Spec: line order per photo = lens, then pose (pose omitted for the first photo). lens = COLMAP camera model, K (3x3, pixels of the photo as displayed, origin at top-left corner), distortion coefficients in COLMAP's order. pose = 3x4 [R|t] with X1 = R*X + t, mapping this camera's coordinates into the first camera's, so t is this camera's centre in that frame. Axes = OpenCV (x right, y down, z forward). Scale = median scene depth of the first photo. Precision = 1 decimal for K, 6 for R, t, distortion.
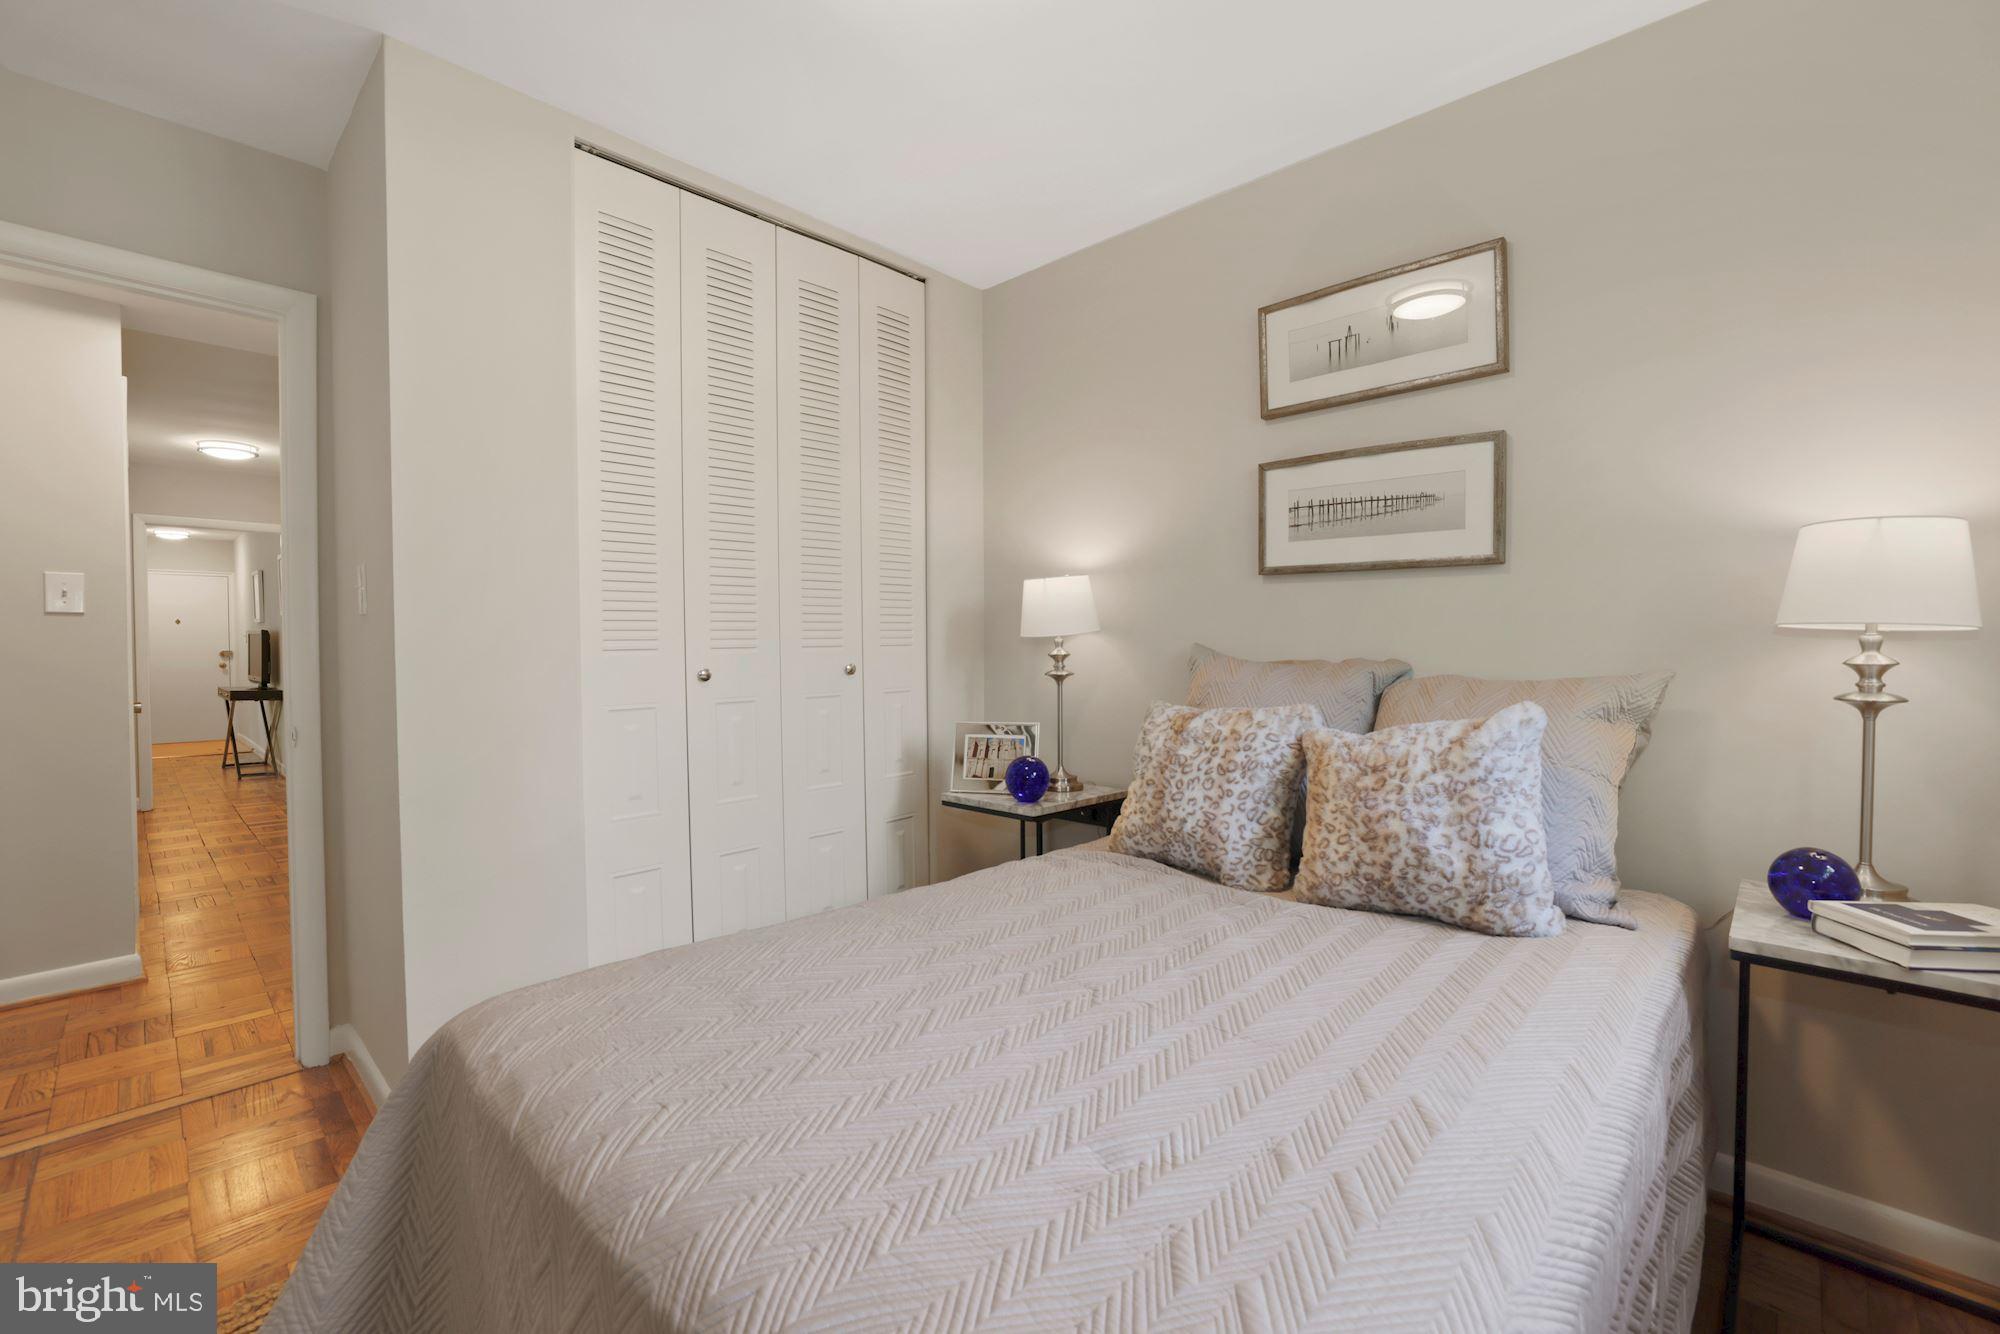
lens RADIAL K [[866.1, 0, 1002.1], [0, 866.1, 678.4], [0, 0, 1]] dist [-0.000870, -0.000001]
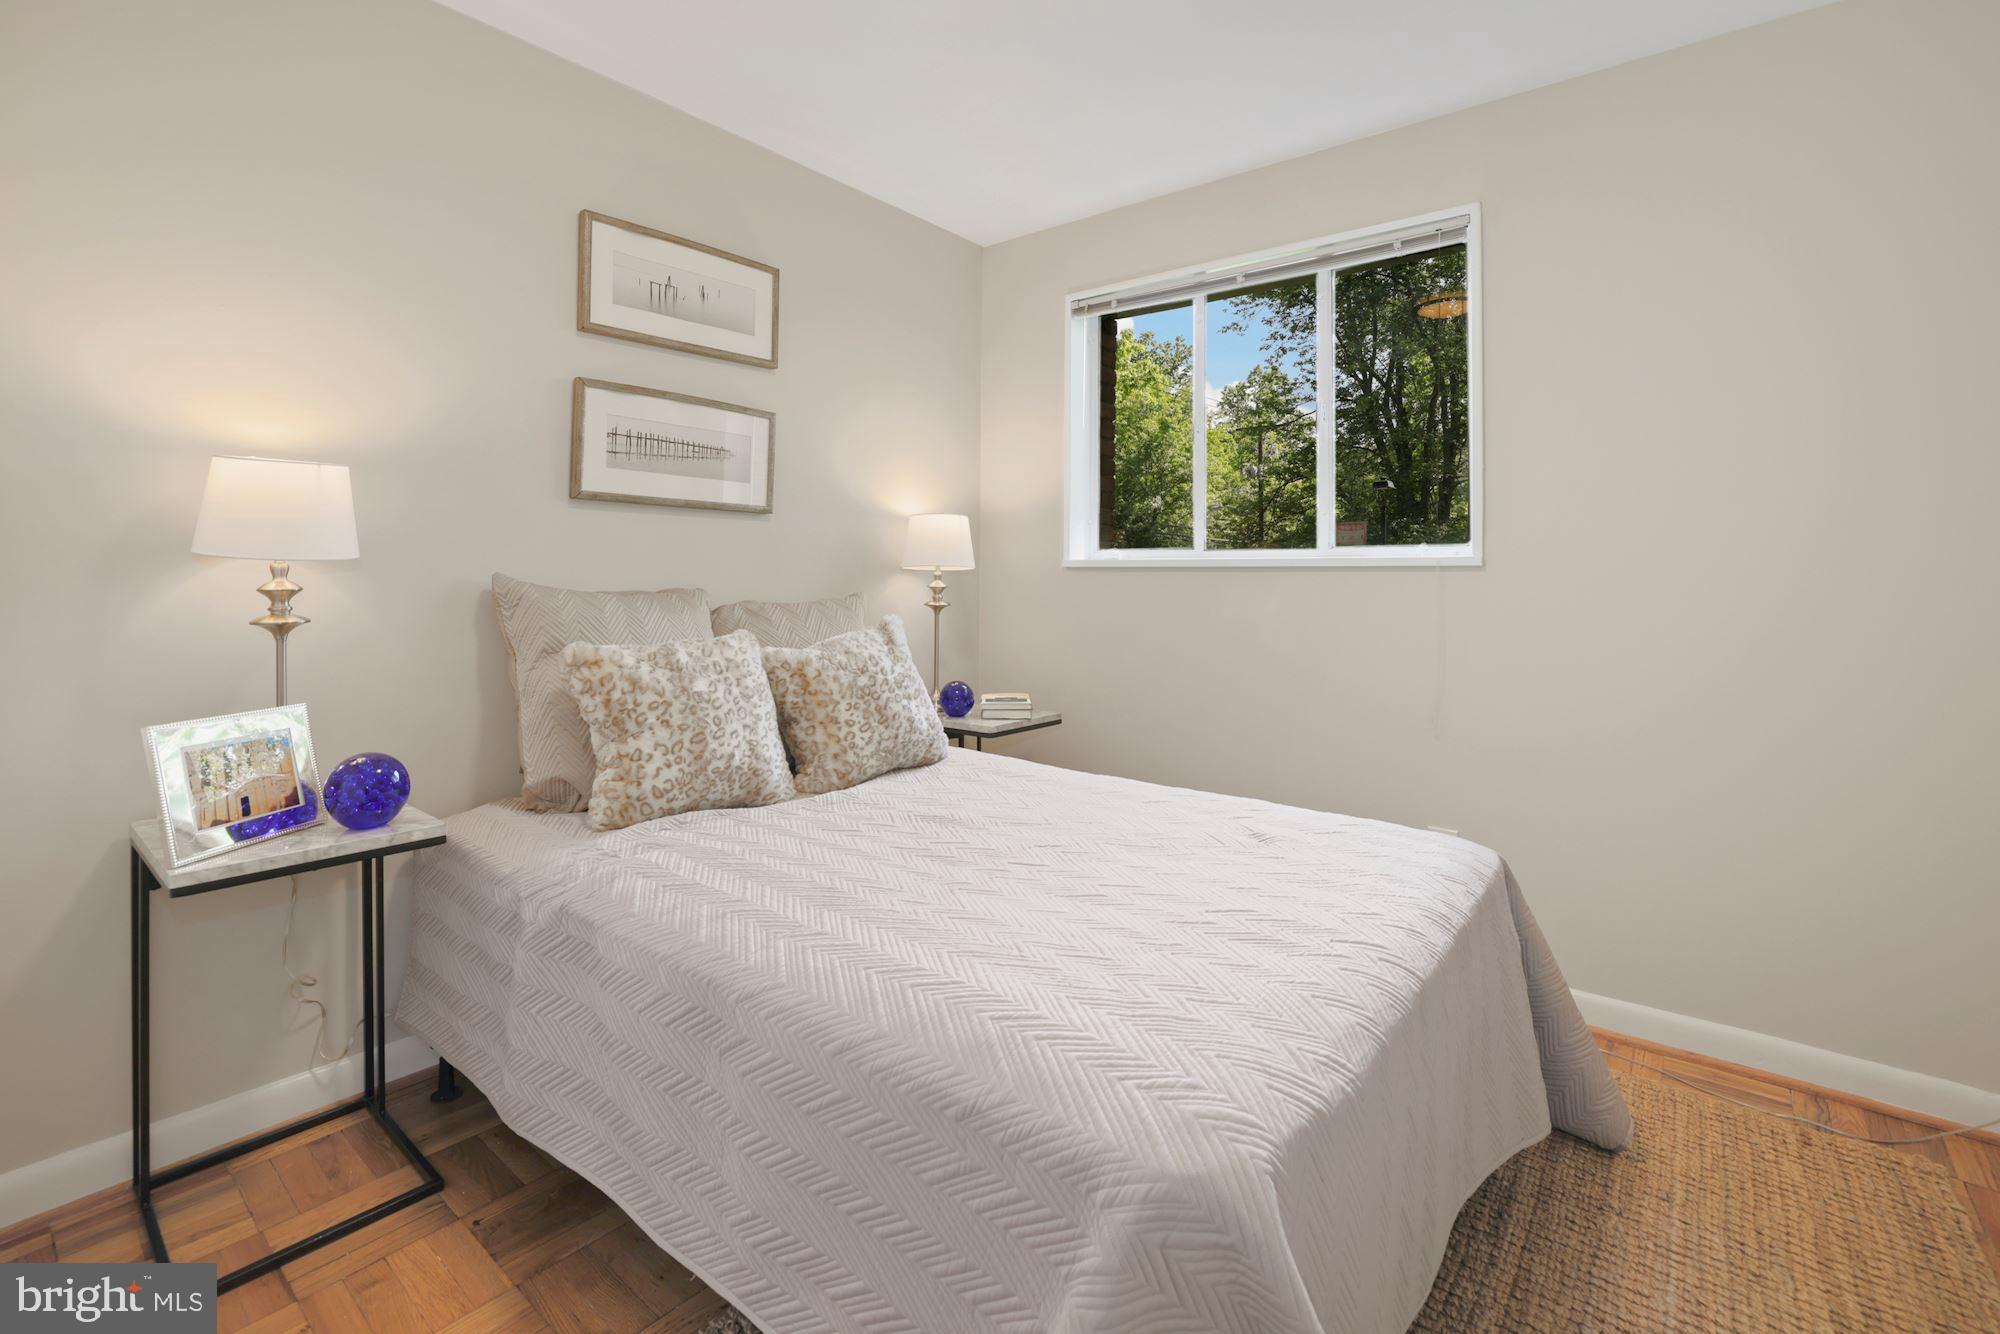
lens RADIAL K [[878.6, 0, 1006.6], [0, 878.6, 596.1], [0, 0, 1]] dist [-0.003019, -0.000325]
pose [[-0.043698, -0.023269, 0.998774, -0.755171], [0.032717, 0.999159, 0.024709, -0.029009], [-0.998509, 0.033756, -0.042900, 0.692094]]
